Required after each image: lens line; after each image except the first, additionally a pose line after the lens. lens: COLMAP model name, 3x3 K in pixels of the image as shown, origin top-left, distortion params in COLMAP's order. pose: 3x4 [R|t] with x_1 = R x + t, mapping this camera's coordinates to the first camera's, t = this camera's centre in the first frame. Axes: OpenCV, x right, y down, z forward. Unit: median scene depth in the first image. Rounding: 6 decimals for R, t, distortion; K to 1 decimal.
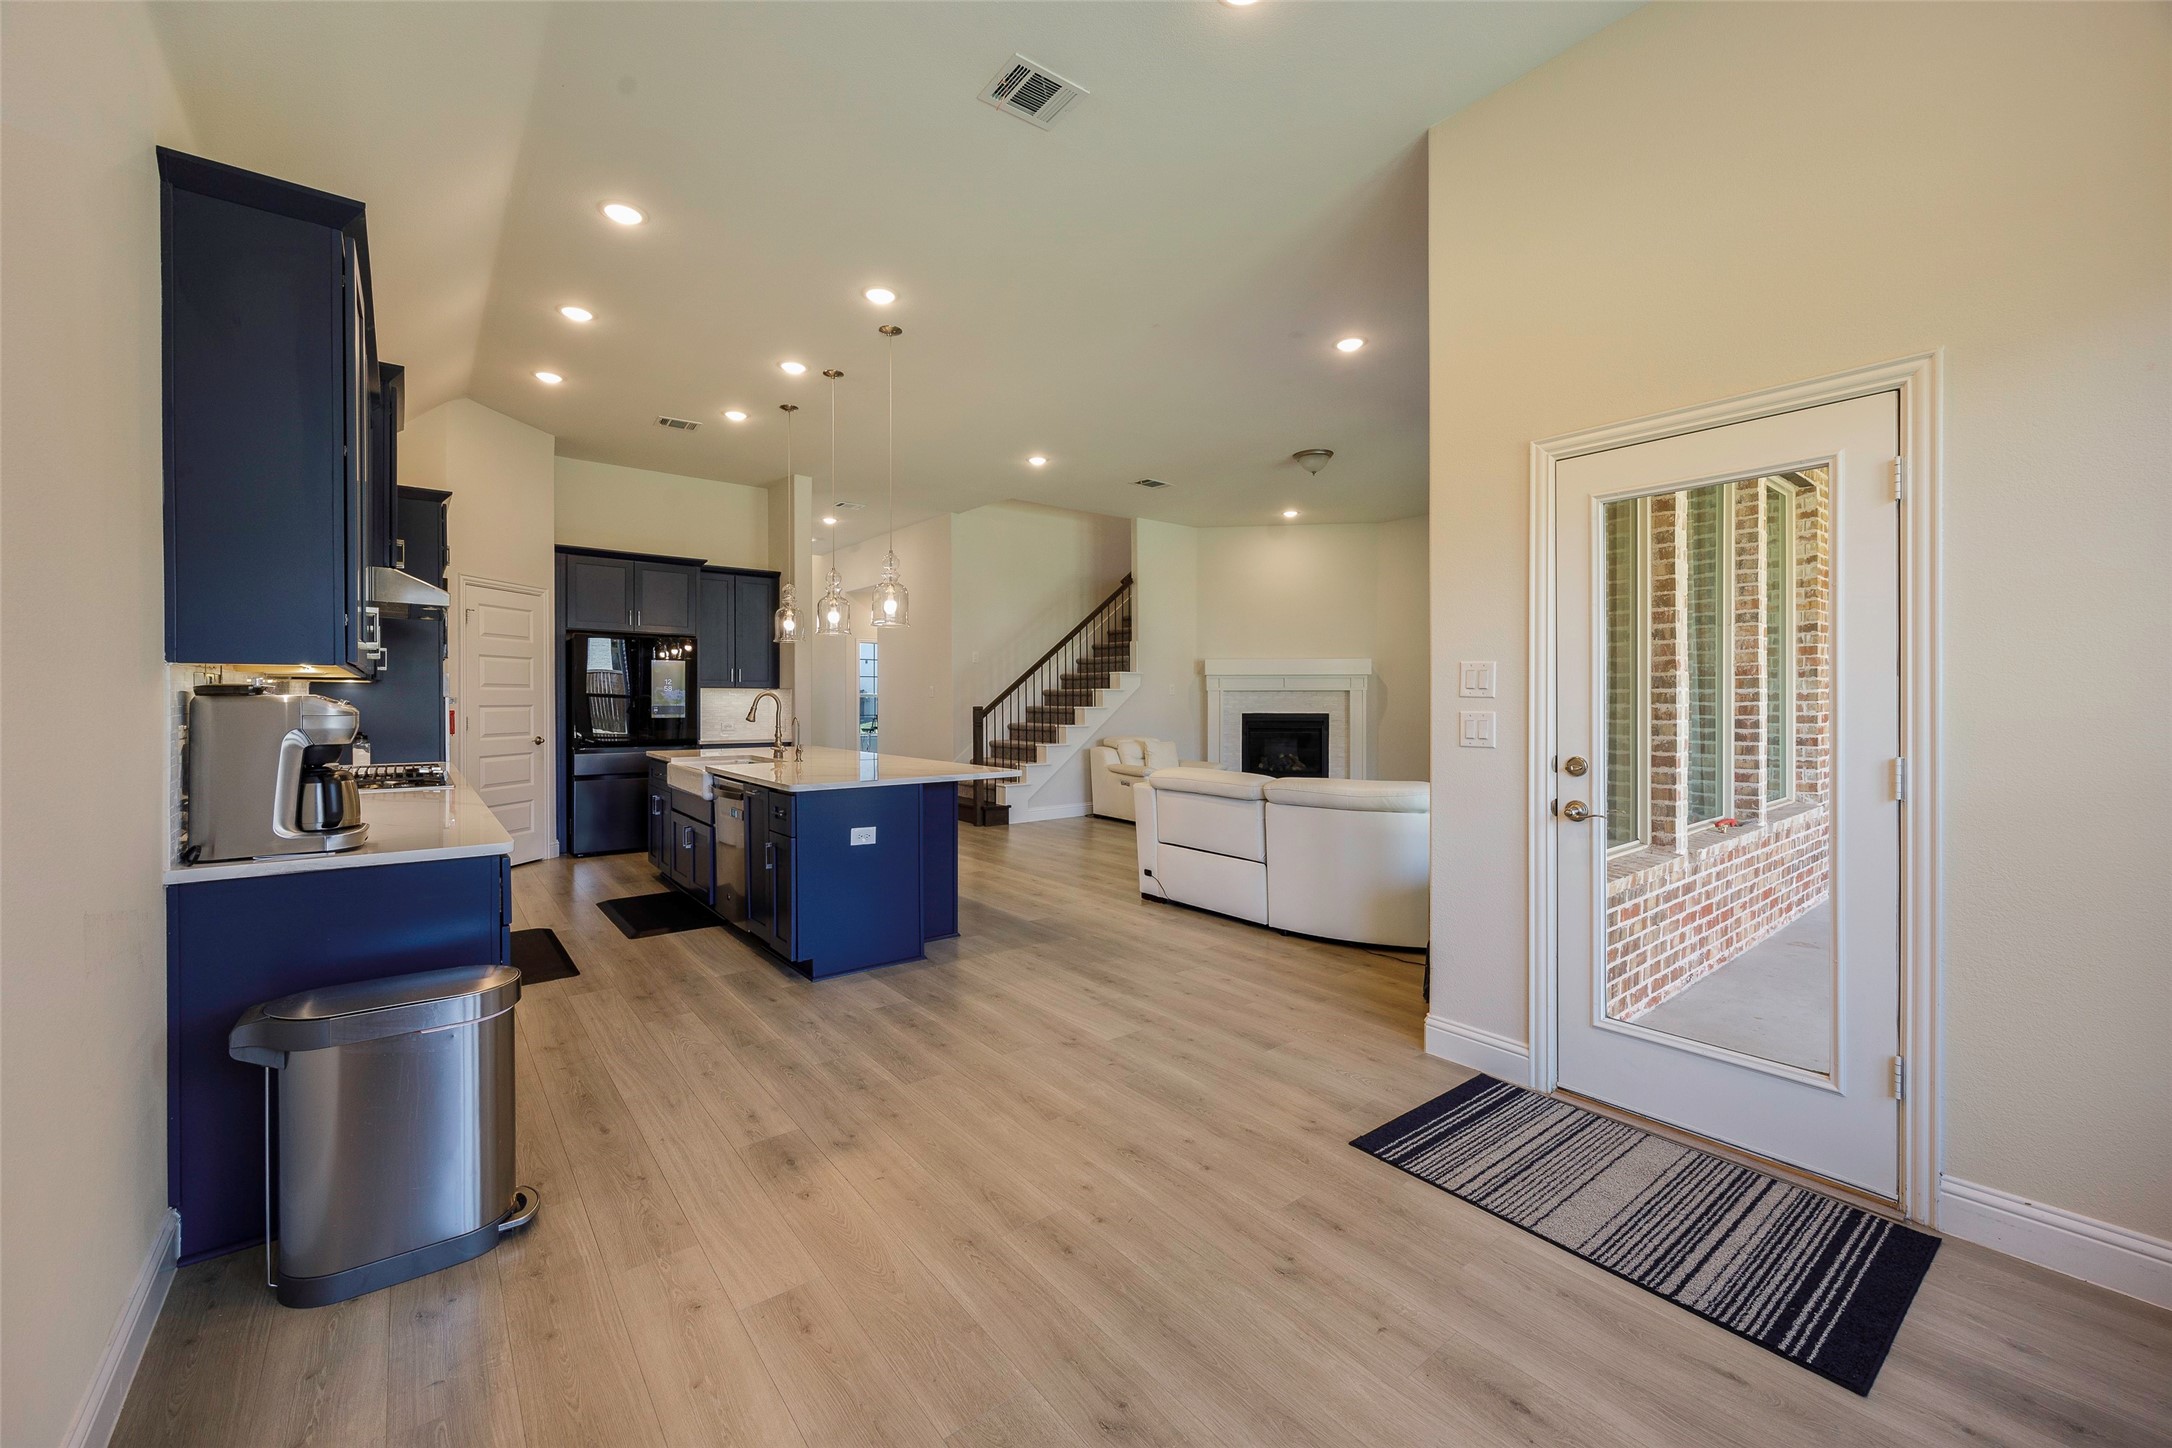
lens RADIAL K [[853.8, 0, 1118.2], [0, 853.8, 715.9], [0, 0, 1]] dist [-0.001976, -0.000633]
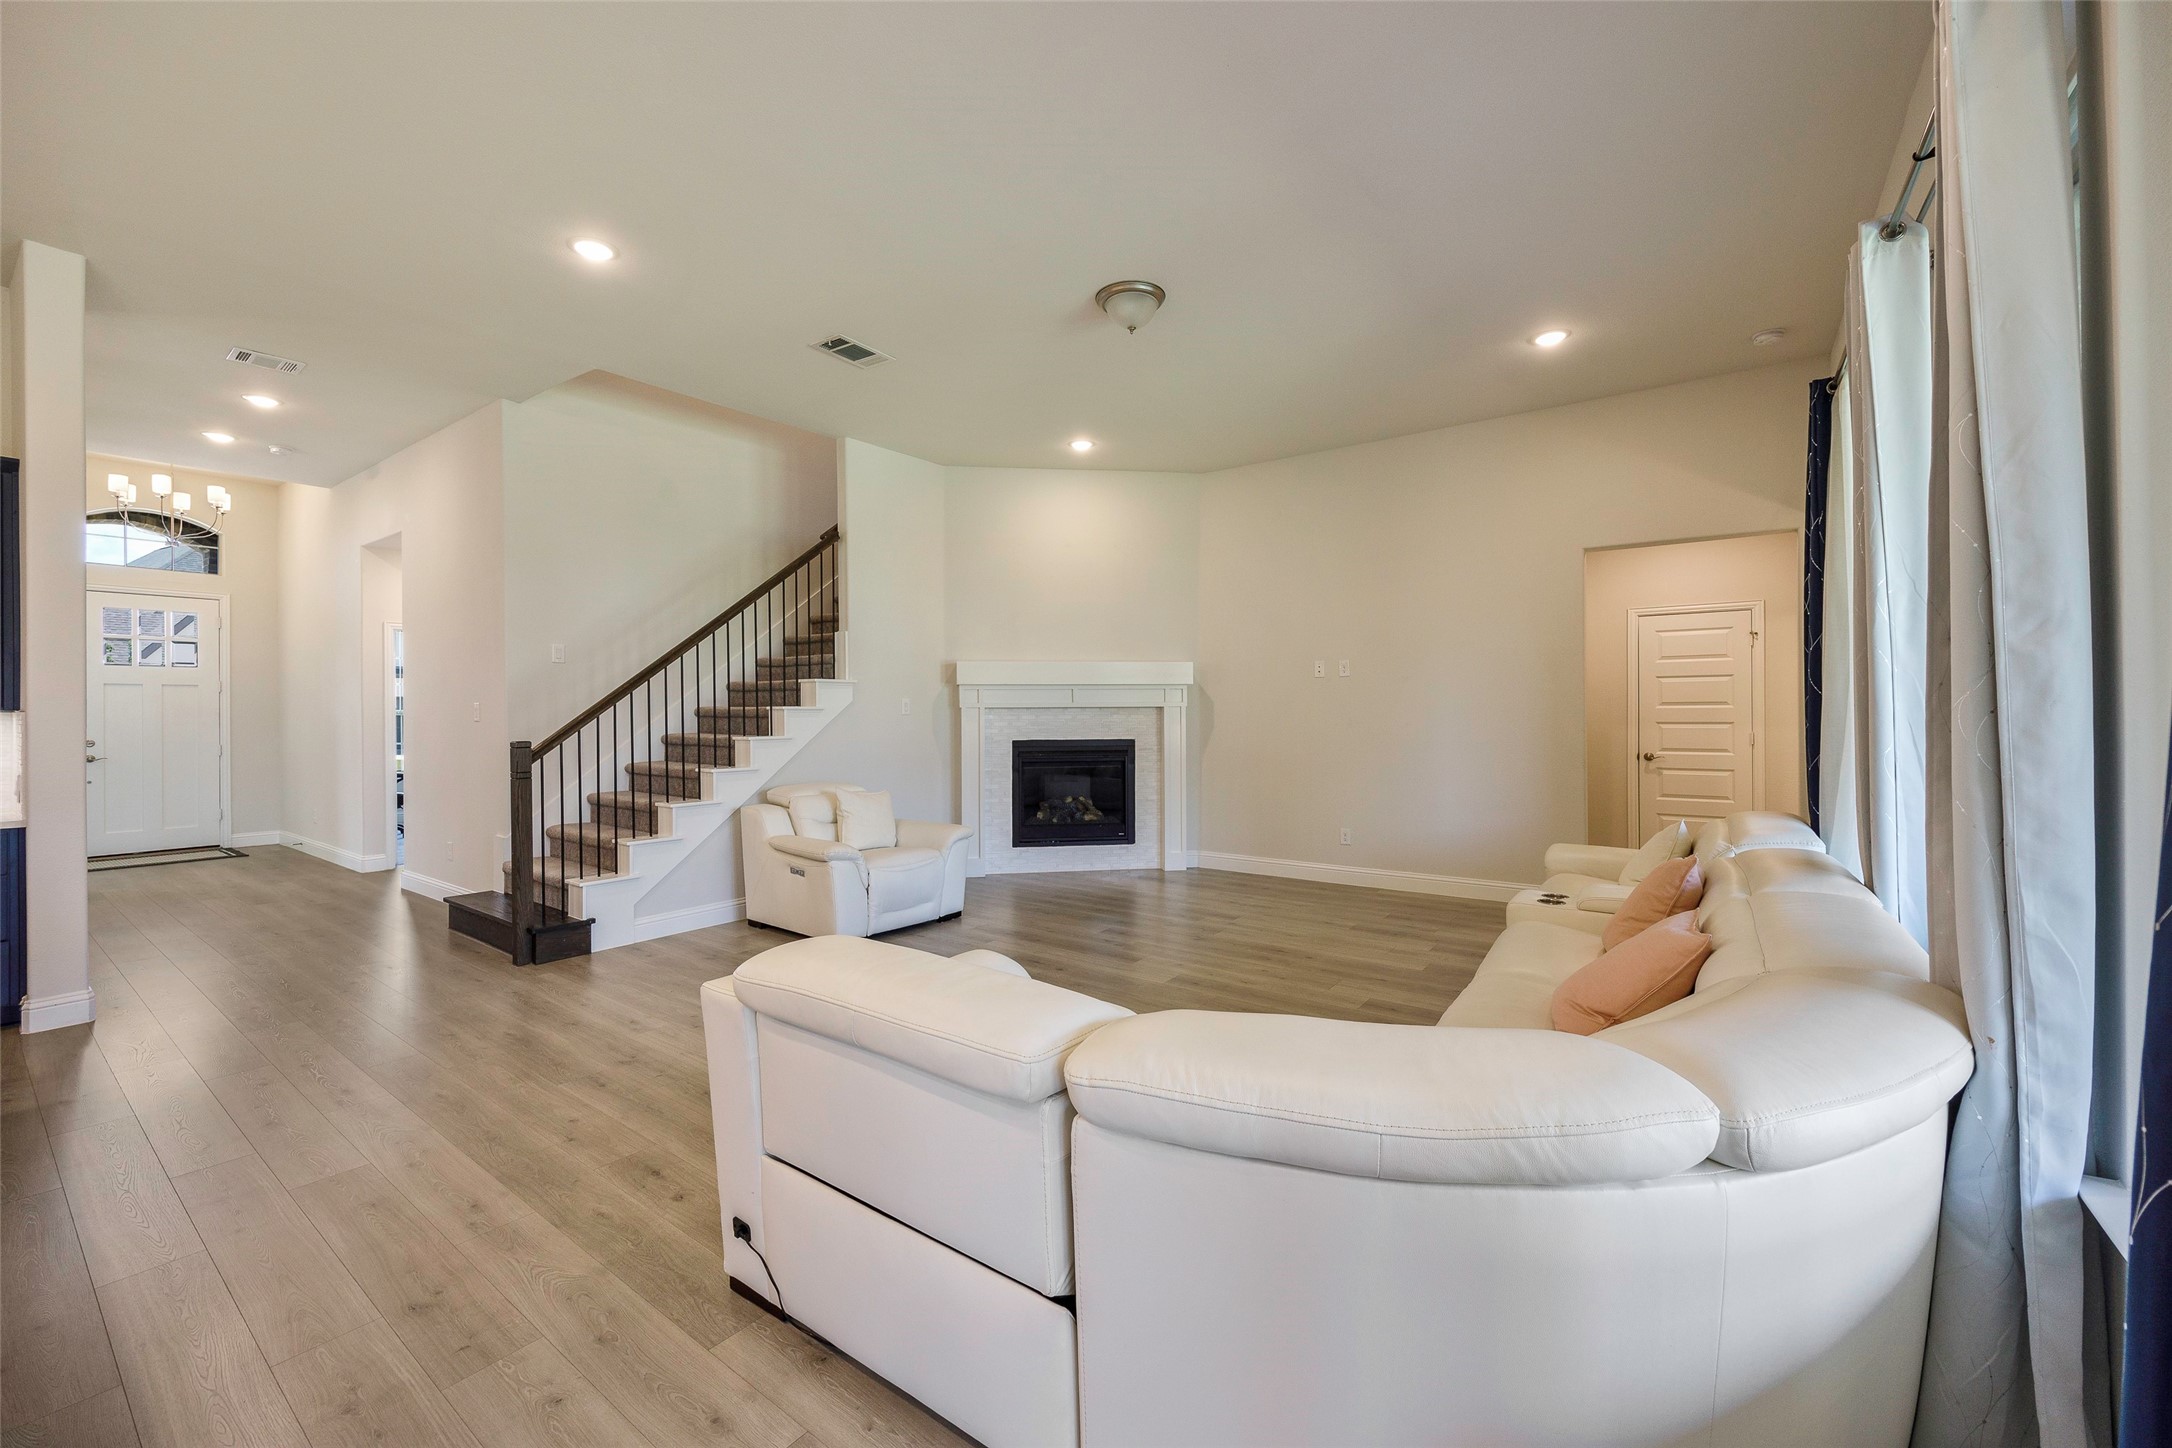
lens RADIAL K [[853.8, 0, 1091.8], [0, 853.8, 708.5], [0, 0, 1]] dist [-0.001976, -0.000633]
pose [[0.973398, -0.003673, 0.229090, 0.057071], [0.008546, 0.999758, -0.020285, -0.016254], [-0.228960, 0.021704, 0.973194, 0.360689]]
